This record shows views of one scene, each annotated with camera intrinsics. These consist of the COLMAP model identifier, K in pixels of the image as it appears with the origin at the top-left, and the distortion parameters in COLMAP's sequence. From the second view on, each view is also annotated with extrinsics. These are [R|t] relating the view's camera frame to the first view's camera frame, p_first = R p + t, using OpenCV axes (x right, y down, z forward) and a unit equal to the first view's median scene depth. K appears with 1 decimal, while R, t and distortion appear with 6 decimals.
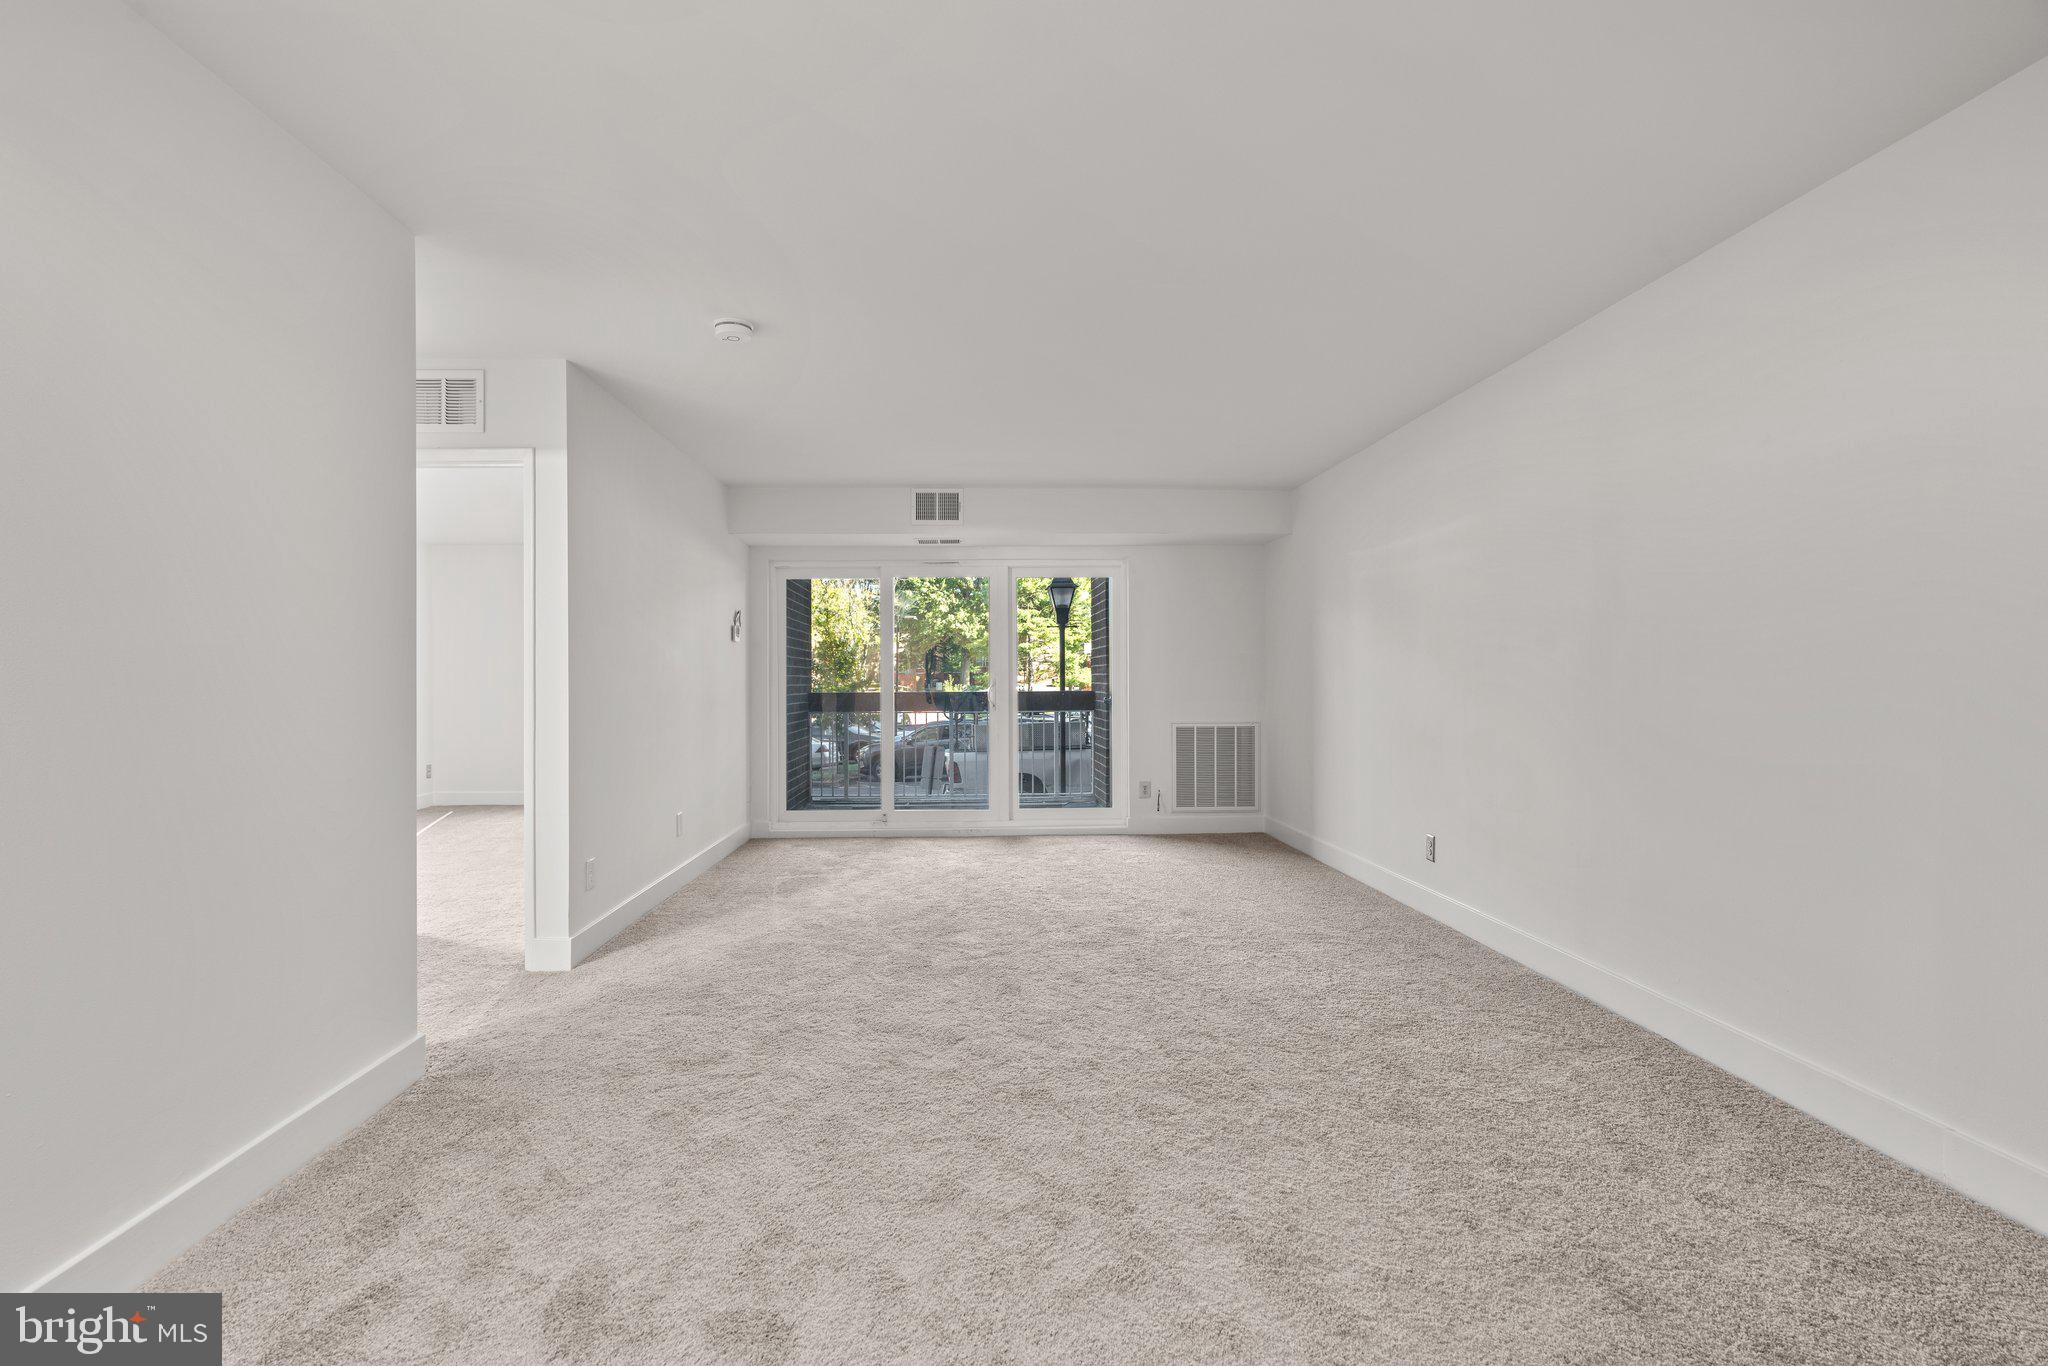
lens RADIAL K [[936.7, 0, 1024.0], [0, 936.7, 683.0], [0, 0, 1]] dist [-0.016709, 0.008242]
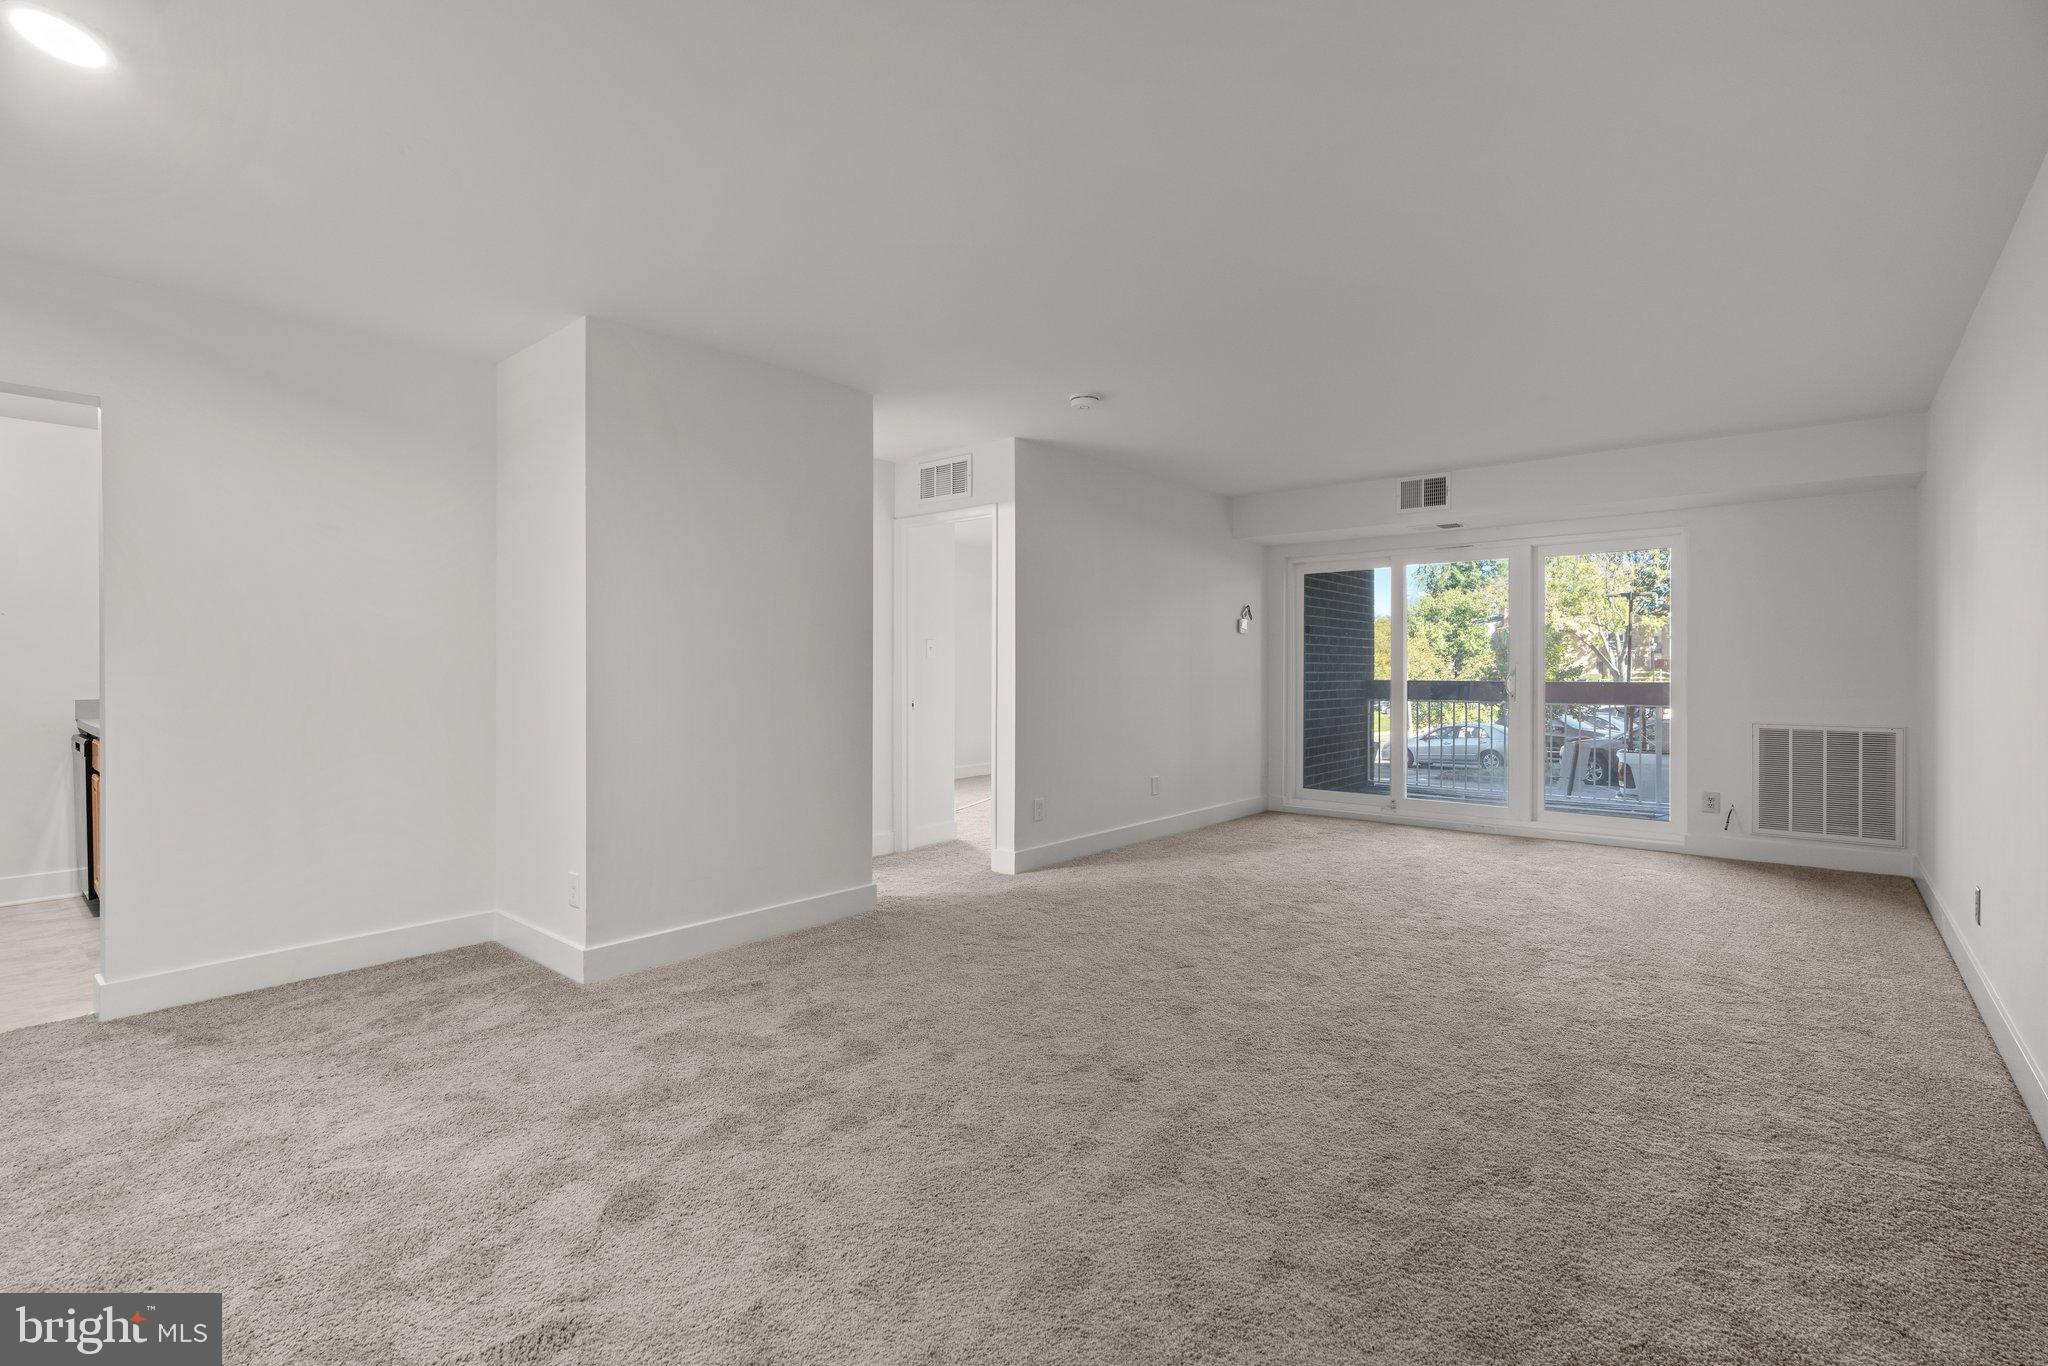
lens RADIAL K [[936.7, 0, 1024.0], [0, 936.7, 683.0], [0, 0, 1]] dist [-0.016709, 0.008242]
pose [[0.743835, 0.015767, -0.668178, 0.256834], [-0.005920, 0.999838, 0.017002, -0.002248], [0.668338, -0.008691, 0.743807, -0.017975]]
